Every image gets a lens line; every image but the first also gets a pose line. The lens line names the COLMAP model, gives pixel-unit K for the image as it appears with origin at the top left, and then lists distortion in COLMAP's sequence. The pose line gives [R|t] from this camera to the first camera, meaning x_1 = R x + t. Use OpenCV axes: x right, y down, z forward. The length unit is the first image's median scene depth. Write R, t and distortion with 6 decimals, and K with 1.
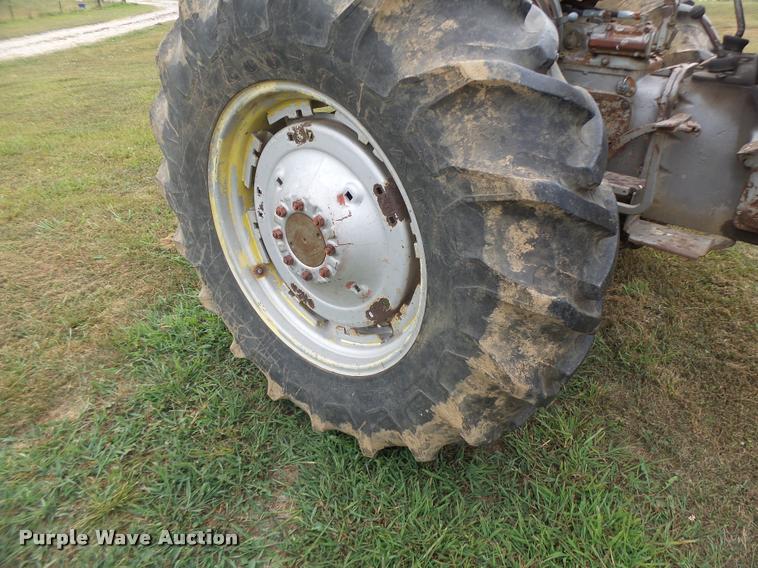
lens RADIAL K [[517.9, 0, 382.7], [0, 517.9, 285.7], [0, 0, 1]] dist [-0.003815, -0.008665]
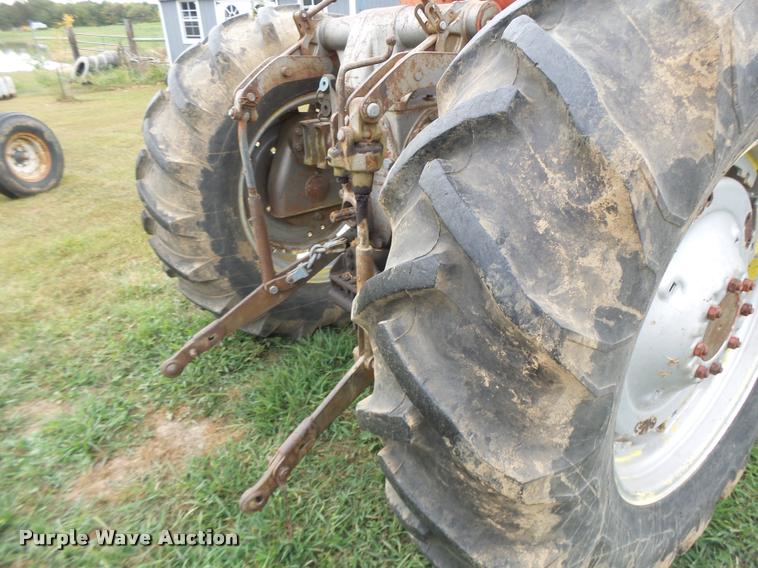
lens RADIAL K [[517.9, 0, 382.7], [0, 517.9, 285.7], [0, 0, 1]] dist [-0.003815, -0.008665]
pose [[0.246354, -0.432674, 0.867239, -0.970290], [0.538116, 0.805282, 0.248902, -0.636351], [-0.806065, 0.405357, 0.431213, 1.117276]]
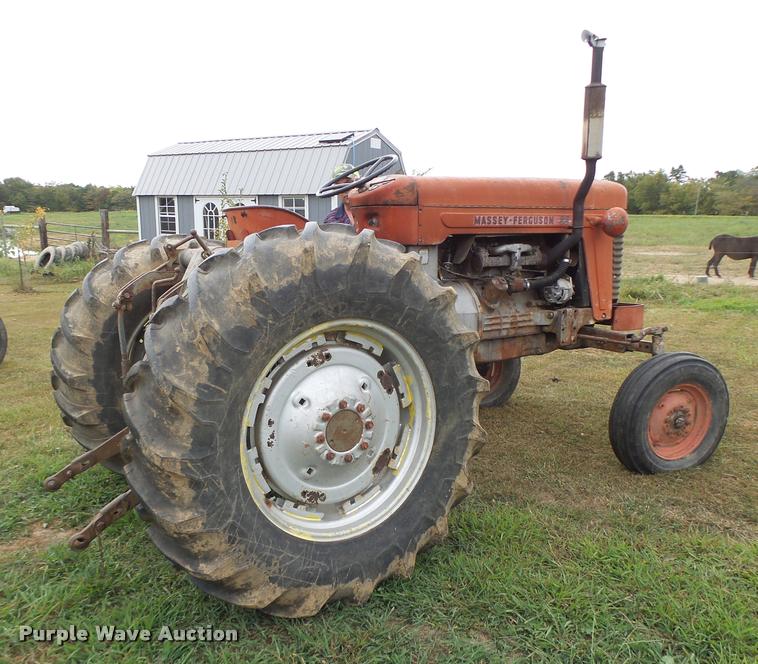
lens RADIAL K [[679.6, 0, 358.6], [0, 679.6, 374.0], [0, 0, 1]] dist [-0.003585, 0.005540]
pose [[0.320379, -0.197910, 0.926385, -1.844600], [0.499479, 0.866239, 0.012322, -0.232460], [-0.804909, 0.458762, 0.376376, 0.261851]]
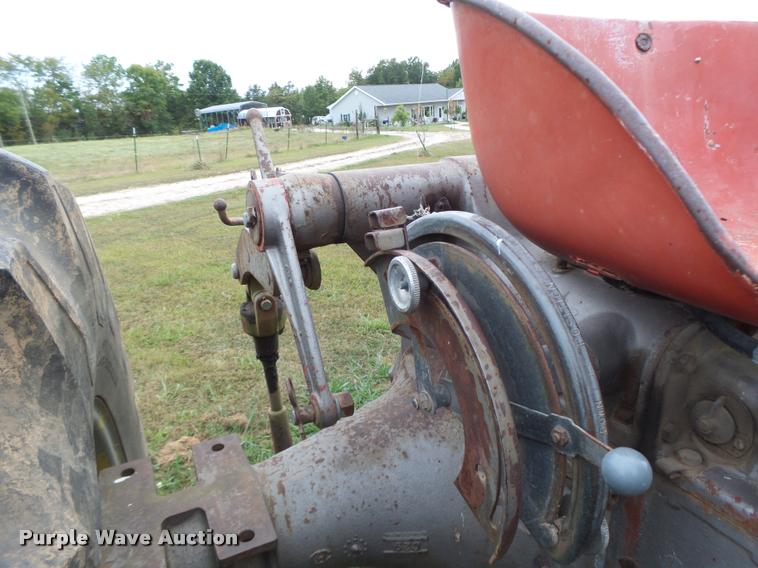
lens RADIAL K [[521.0, 0, 383.8], [0, 521.0, 286.1], [0, 0, 1]] dist [-0.016884, 0.007407]
pose [[0.906070, 0.106187, -0.409587, 0.368349], [-0.189125, 0.967556, -0.167531, -0.552772], [0.378509, 0.229258, 0.896756, 0.783772]]
